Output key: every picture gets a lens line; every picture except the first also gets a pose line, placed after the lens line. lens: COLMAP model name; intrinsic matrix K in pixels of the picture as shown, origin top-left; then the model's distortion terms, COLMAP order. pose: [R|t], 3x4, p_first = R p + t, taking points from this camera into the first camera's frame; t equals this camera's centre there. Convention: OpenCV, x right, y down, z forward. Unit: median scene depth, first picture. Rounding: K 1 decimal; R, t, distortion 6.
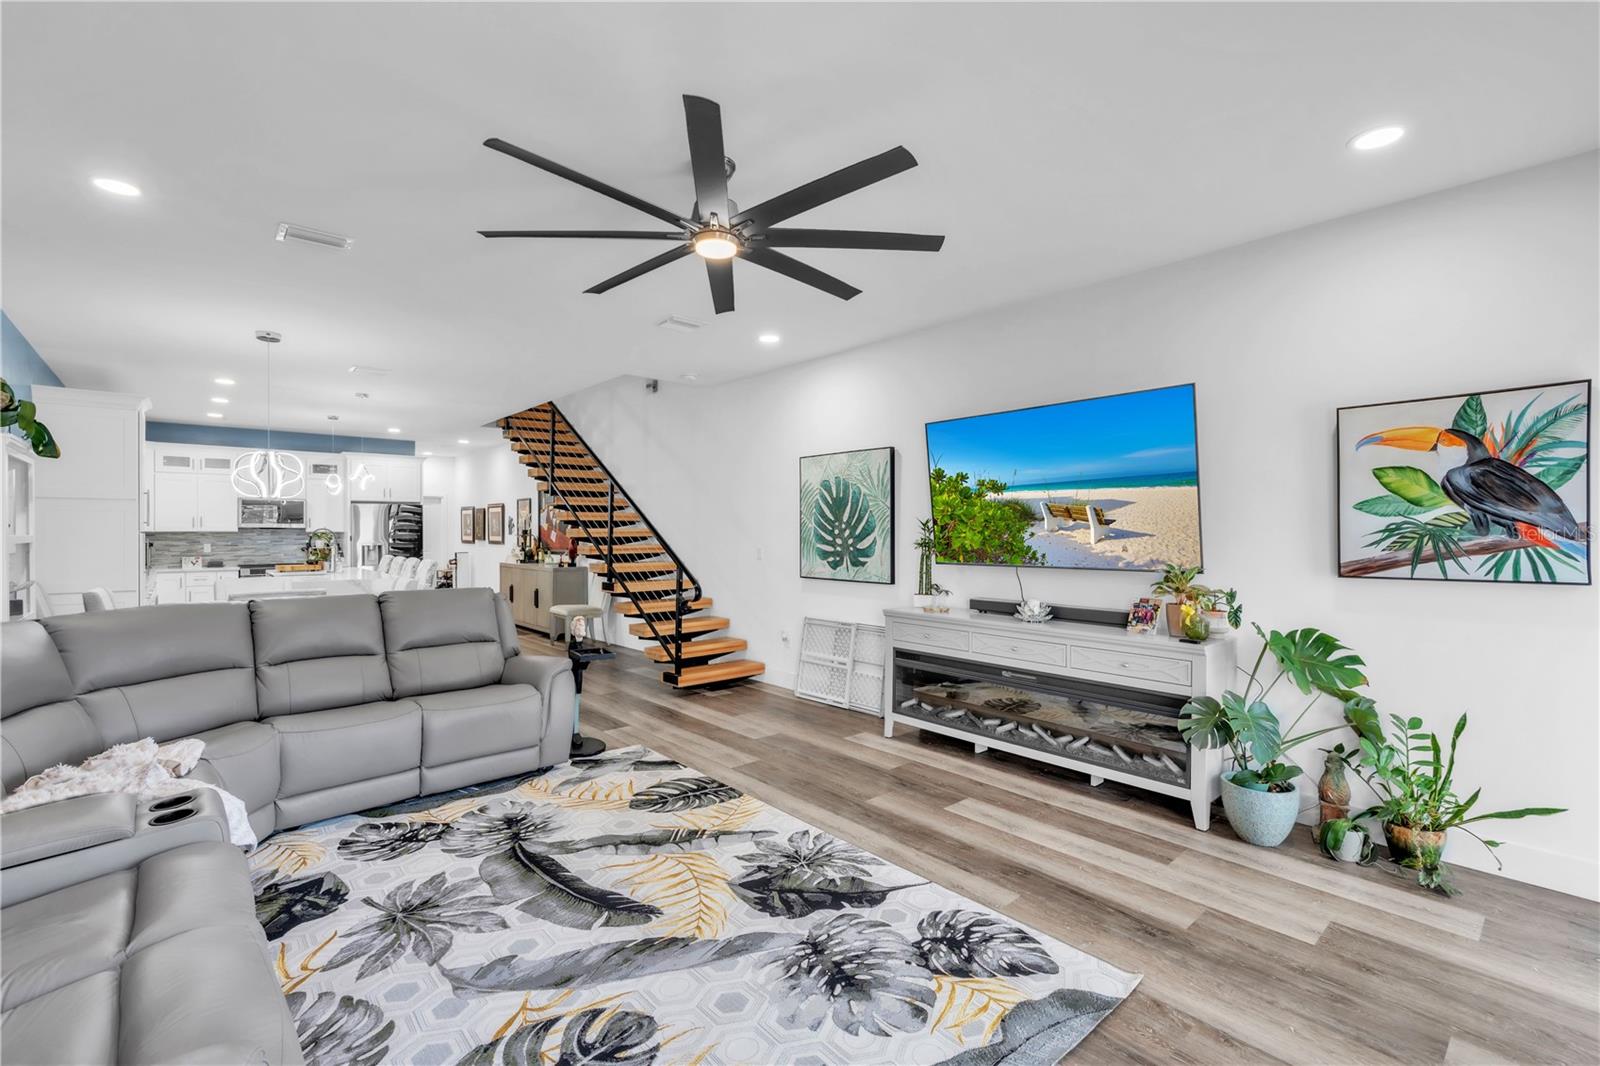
lens RADIAL K [[705.7, 0, 804.6], [0, 705.7, 530.2], [0, 0, 1]] dist [-0.006767, 0.000895]
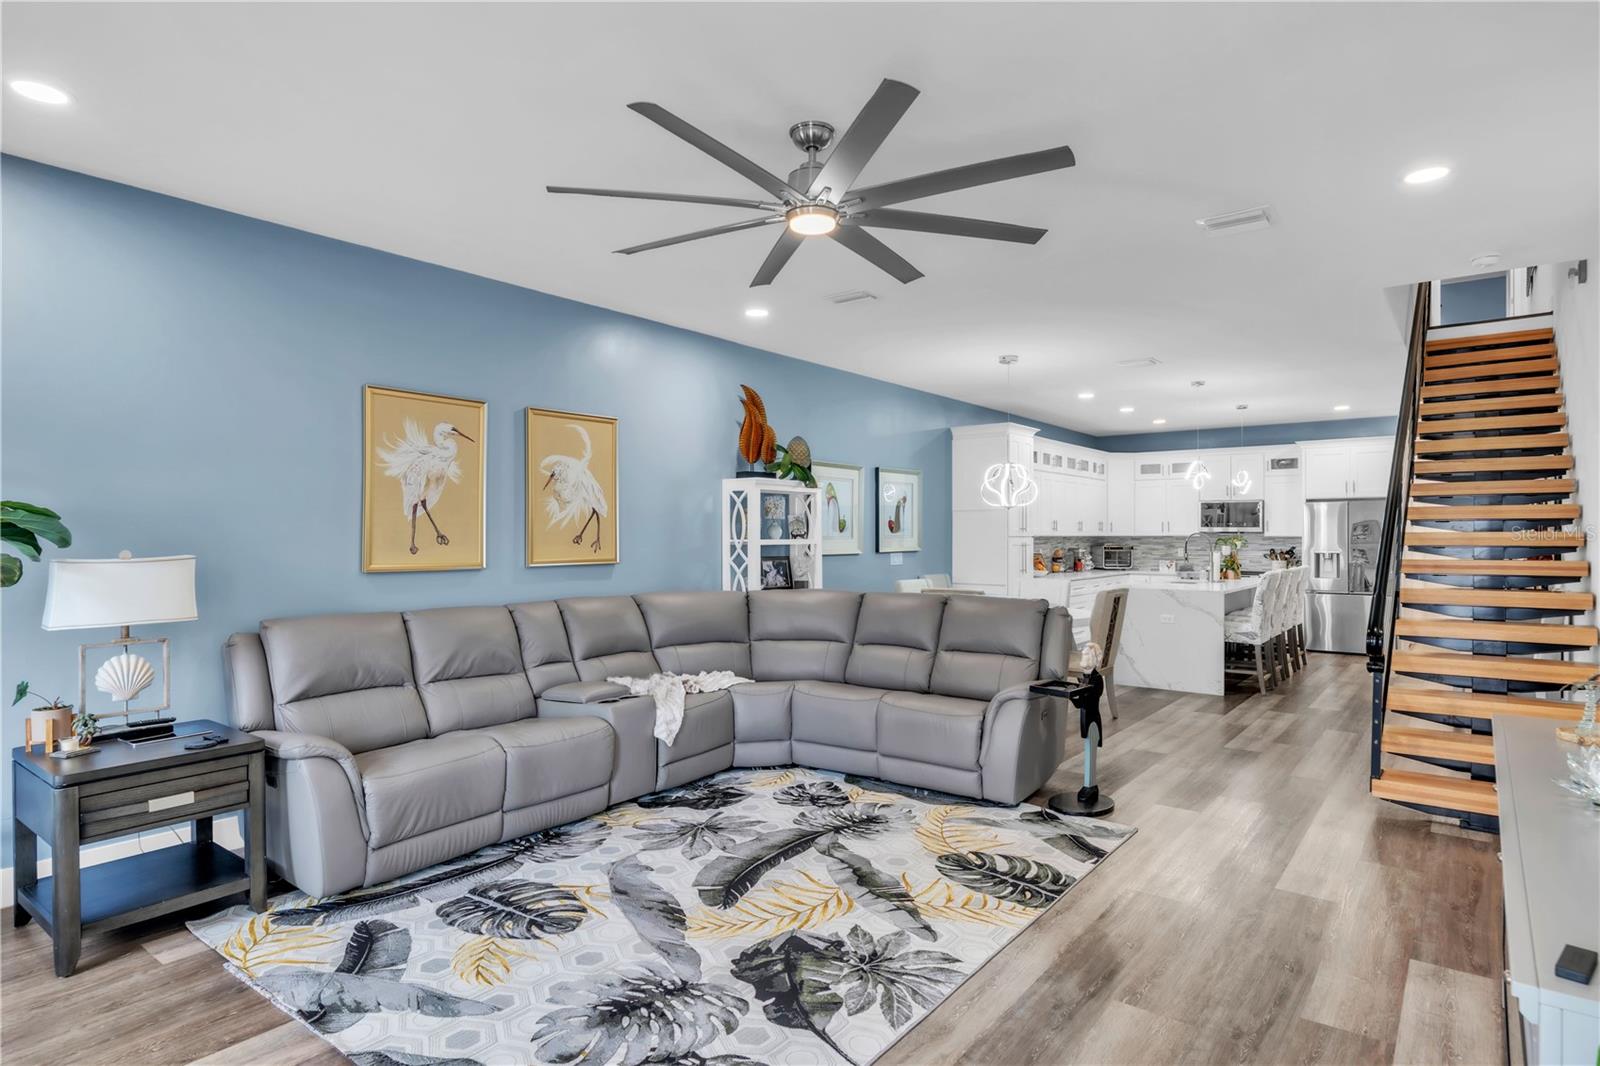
lens RADIAL K [[881.0, 0, 793.7], [0, 881.0, 524.2], [0, 0, 1]] dist [0.000512, -0.000481]
pose [[0.176415, -0.011321, -0.984251, 0.806409], [0.000757, 0.999935, -0.011366, -0.003056], [0.984316, 0.001260, 0.176412, 0.642977]]
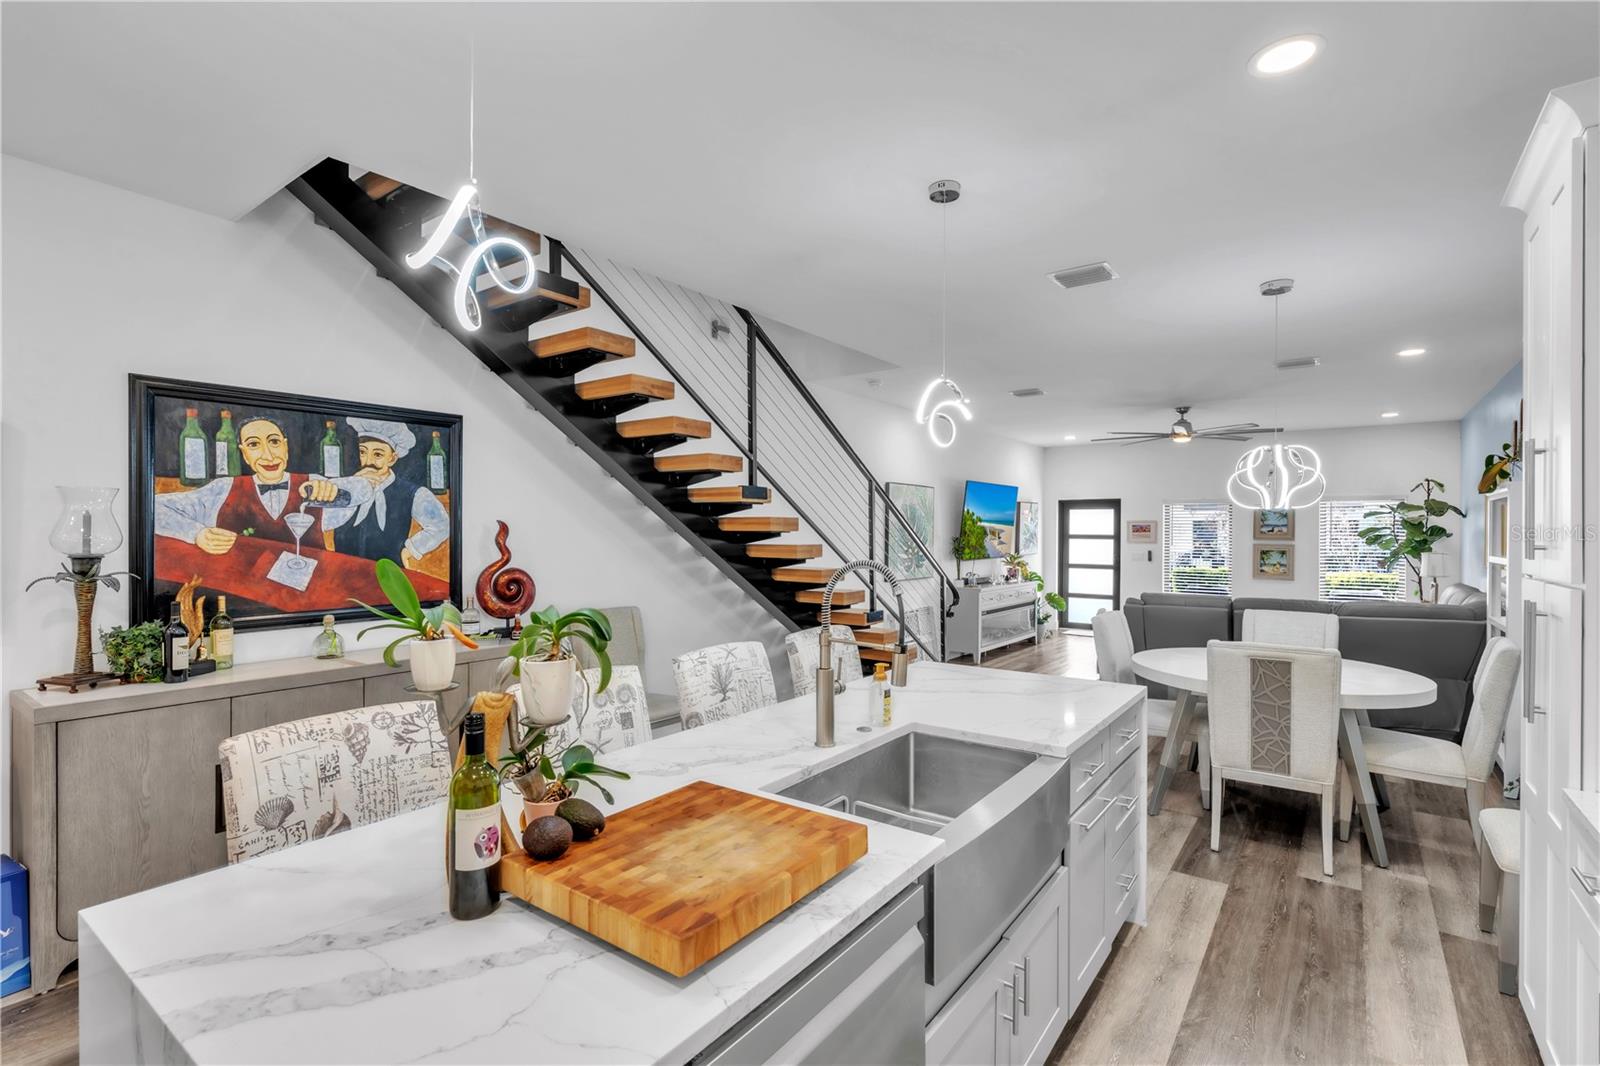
lens RADIAL K [[738.7, 0, 807.1], [0, 738.7, 536.0], [0, 0, 1]] dist [-0.000695, 0.000051]
pose [[-0.204306, -0.007451, 0.978879, -2.127466], [-0.006032, 0.999962, 0.006353, -0.031557], [-0.978889, -0.004607, -0.204343, 2.442539]]
